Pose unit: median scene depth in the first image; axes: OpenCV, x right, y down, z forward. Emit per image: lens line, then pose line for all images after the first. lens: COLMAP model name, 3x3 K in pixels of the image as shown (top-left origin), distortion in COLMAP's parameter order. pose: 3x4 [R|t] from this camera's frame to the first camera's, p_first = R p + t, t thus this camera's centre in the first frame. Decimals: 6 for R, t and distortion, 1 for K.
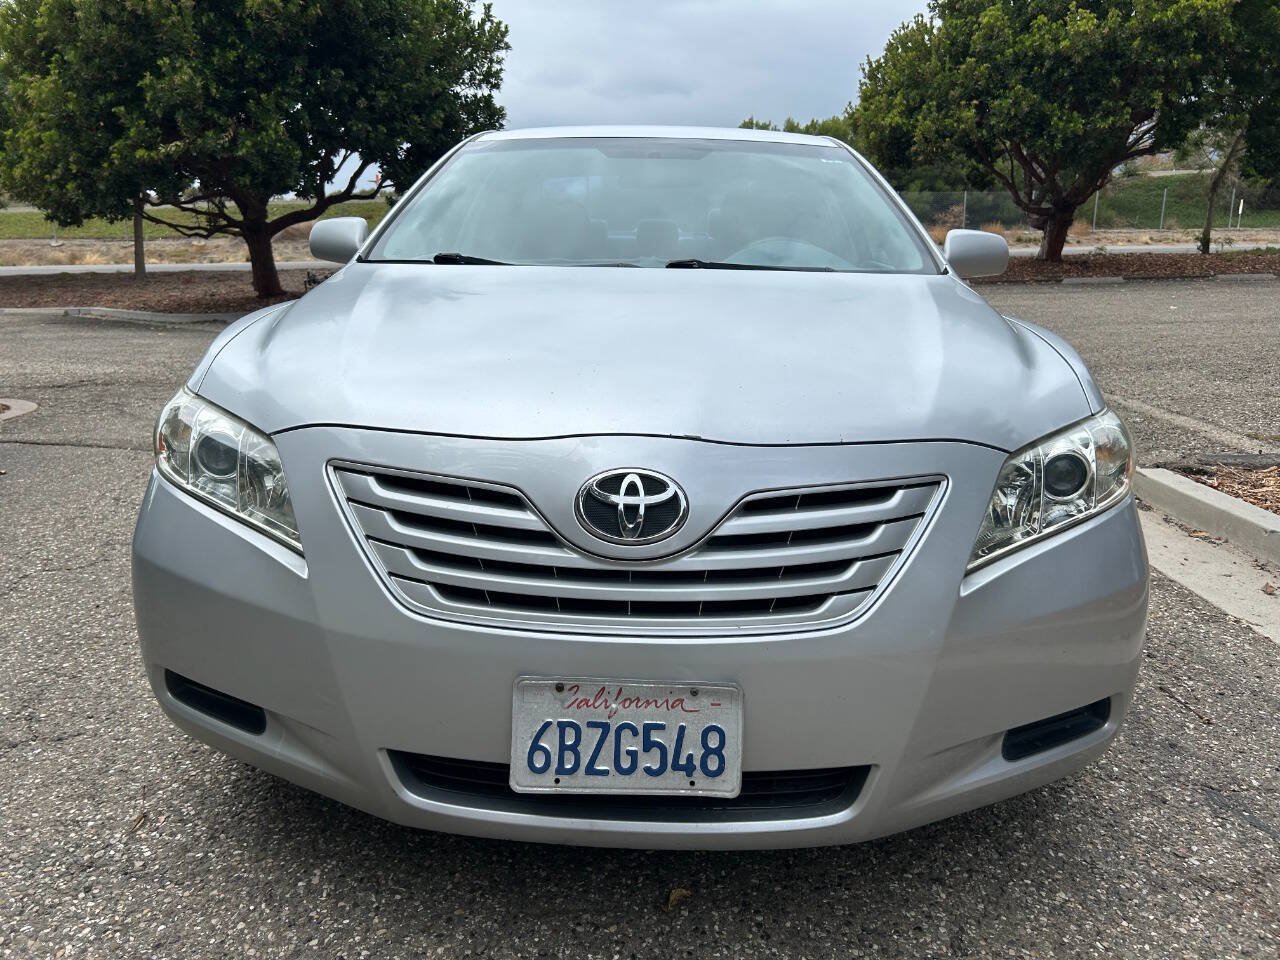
lens RADIAL K [[970.8, 0, 635.1], [0, 970.8, 485.6], [0, 0, 1]] dist [0.048612, -0.057212]
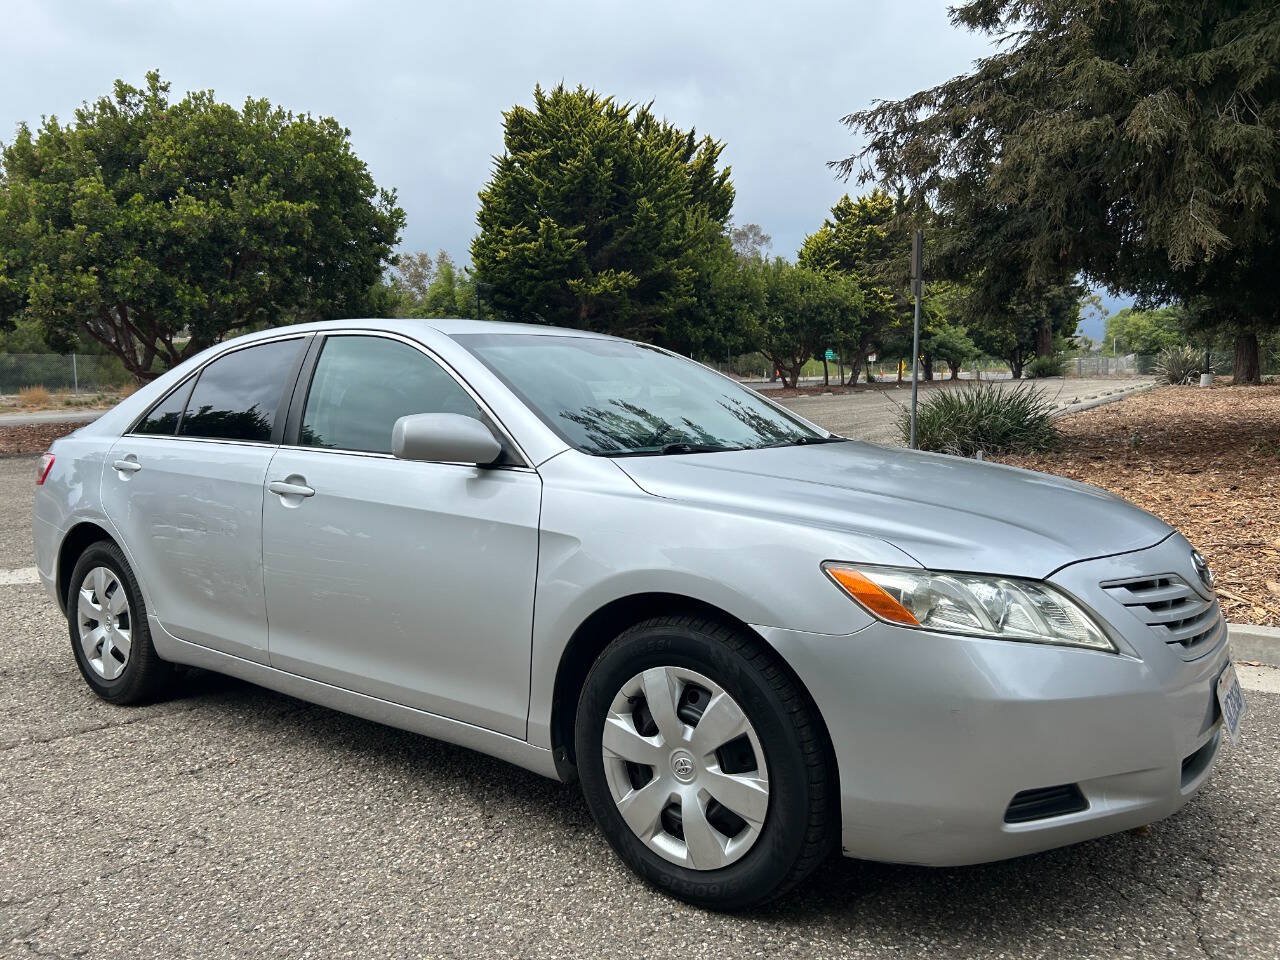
lens RADIAL K [[970.8, 0, 637.1], [0, 970.8, 478.3], [0, 0, 1]] dist [0.048612, -0.057212]
pose [[0.577921, -0.085873, 0.811562, -0.198016], [0.218553, 0.974410, -0.052529, -0.026599], [-0.786284, 0.207727, 0.581900, 0.070348]]
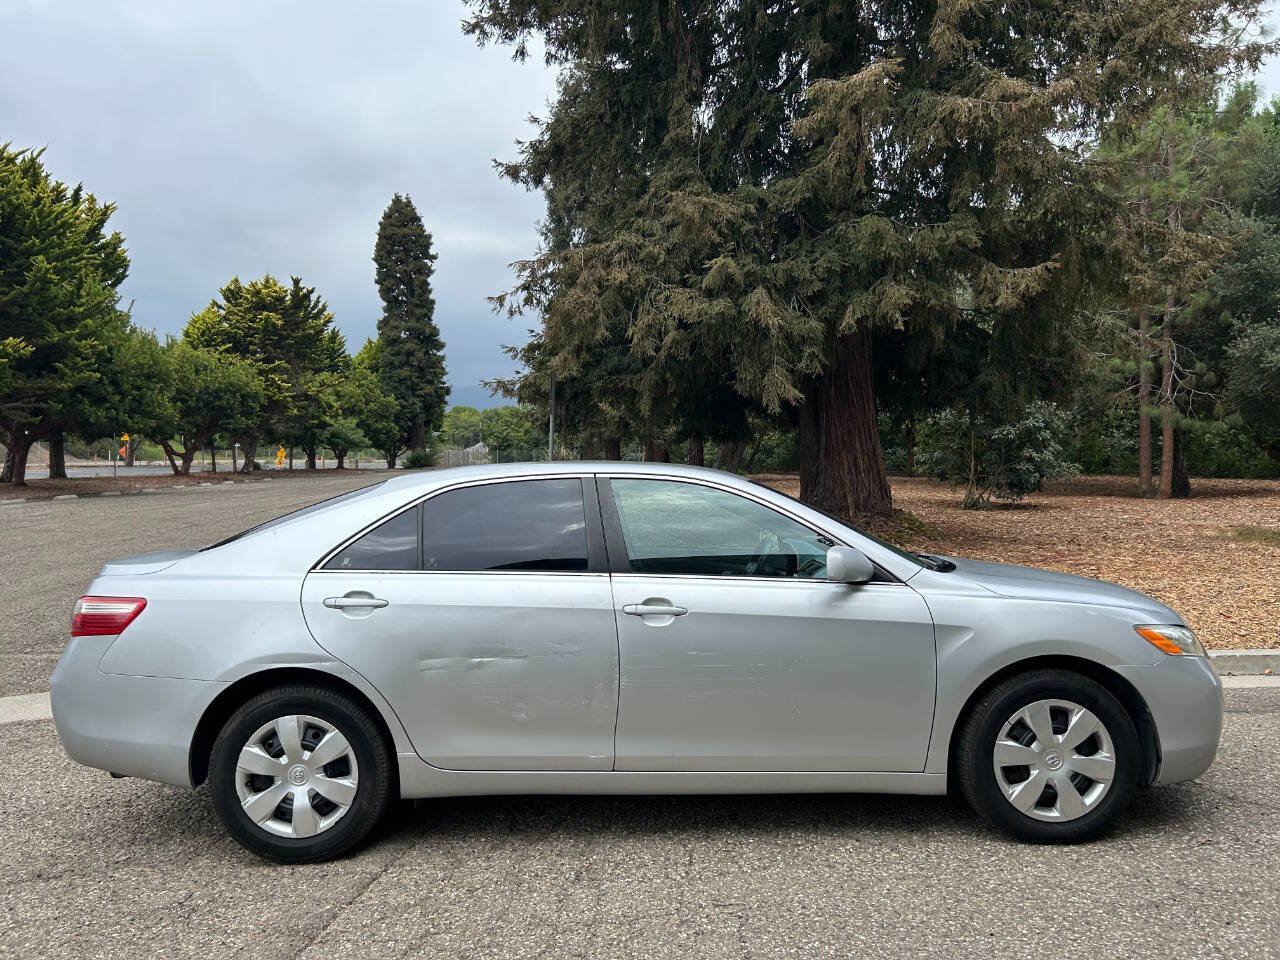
lens RADIAL K [[970.8, 0, 650.0], [0, 970.8, 474.8], [0, 0, 1]] dist [0.048612, -0.057212]
pose [[-0.051421, -0.008085, 0.998644, -0.328768], [0.246672, 0.968881, 0.020546, -0.095875], [-0.967734, 0.247394, -0.047827, 0.270684]]
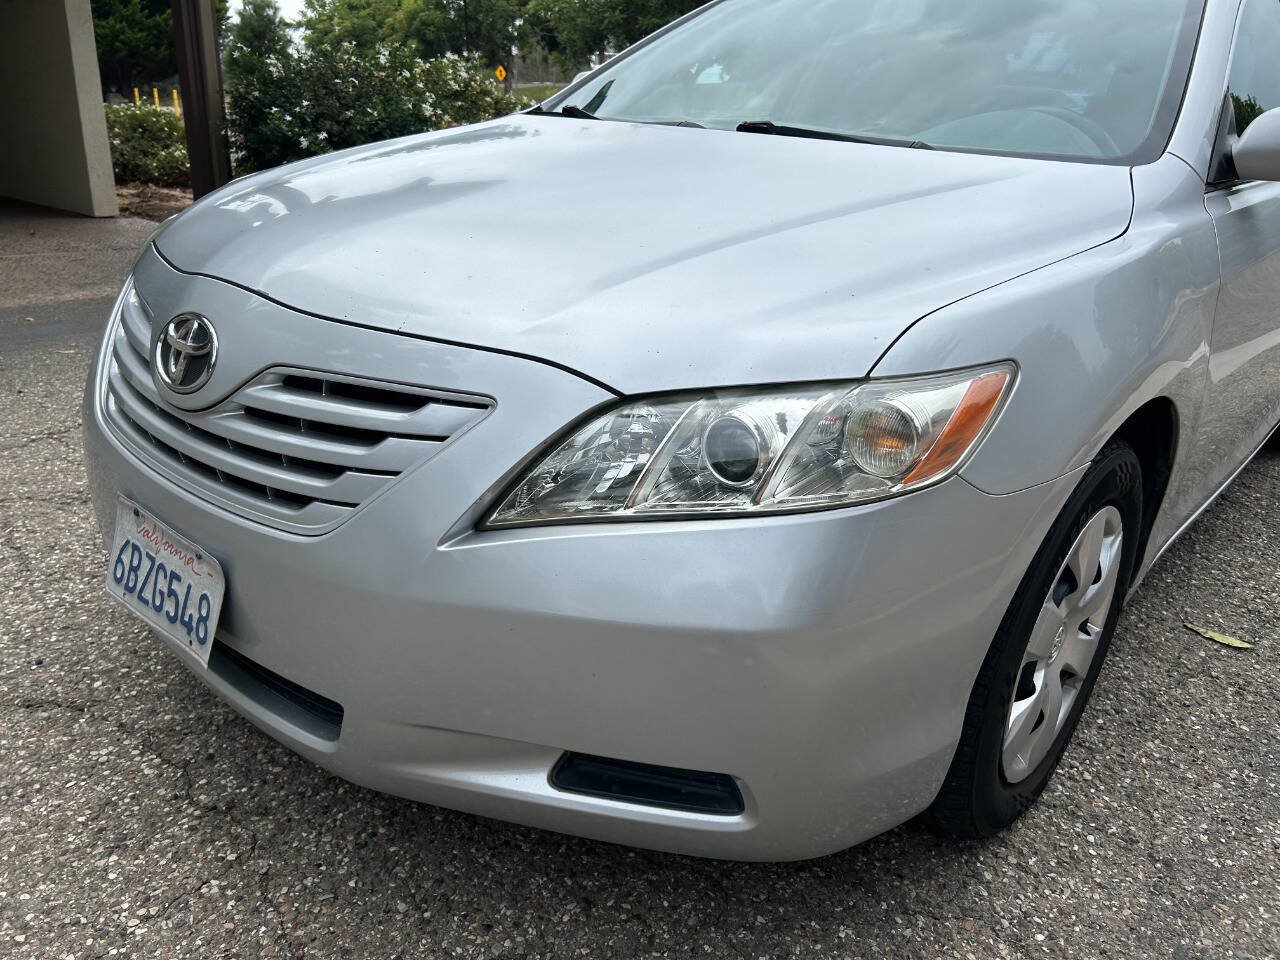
lens RADIAL K [[970.8, 0, 629.6], [0, 970.8, 492.1], [0, 0, 1]] dist [0.048612, -0.057212]
pose [[0.764711, 0.267554, -0.586201, 0.090477], [-0.197218, 0.963248, 0.182371, -0.010498], [0.613451, -0.023851, 0.789373, 0.047956]]
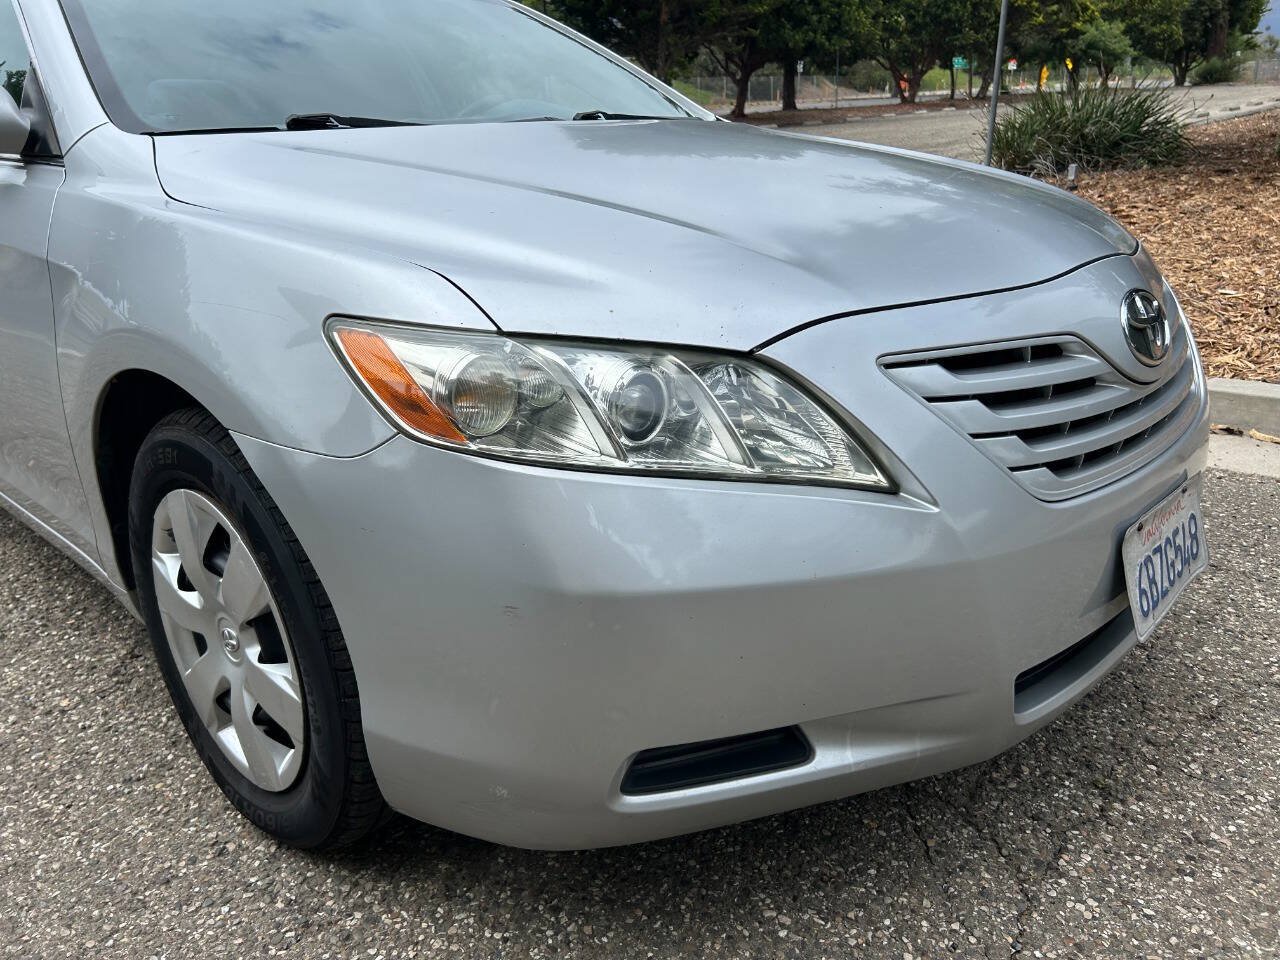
lens RADIAL K [[970.8, 0, 634.1], [0, 970.8, 483.9], [0, 0, 1]] dist [0.048612, -0.057212]
pose [[0.665627, -0.287842, 0.688541, -0.103176], [0.222405, 0.957211, 0.185156, -0.012002], [-0.712374, 0.029890, 0.701163, 0.065286]]
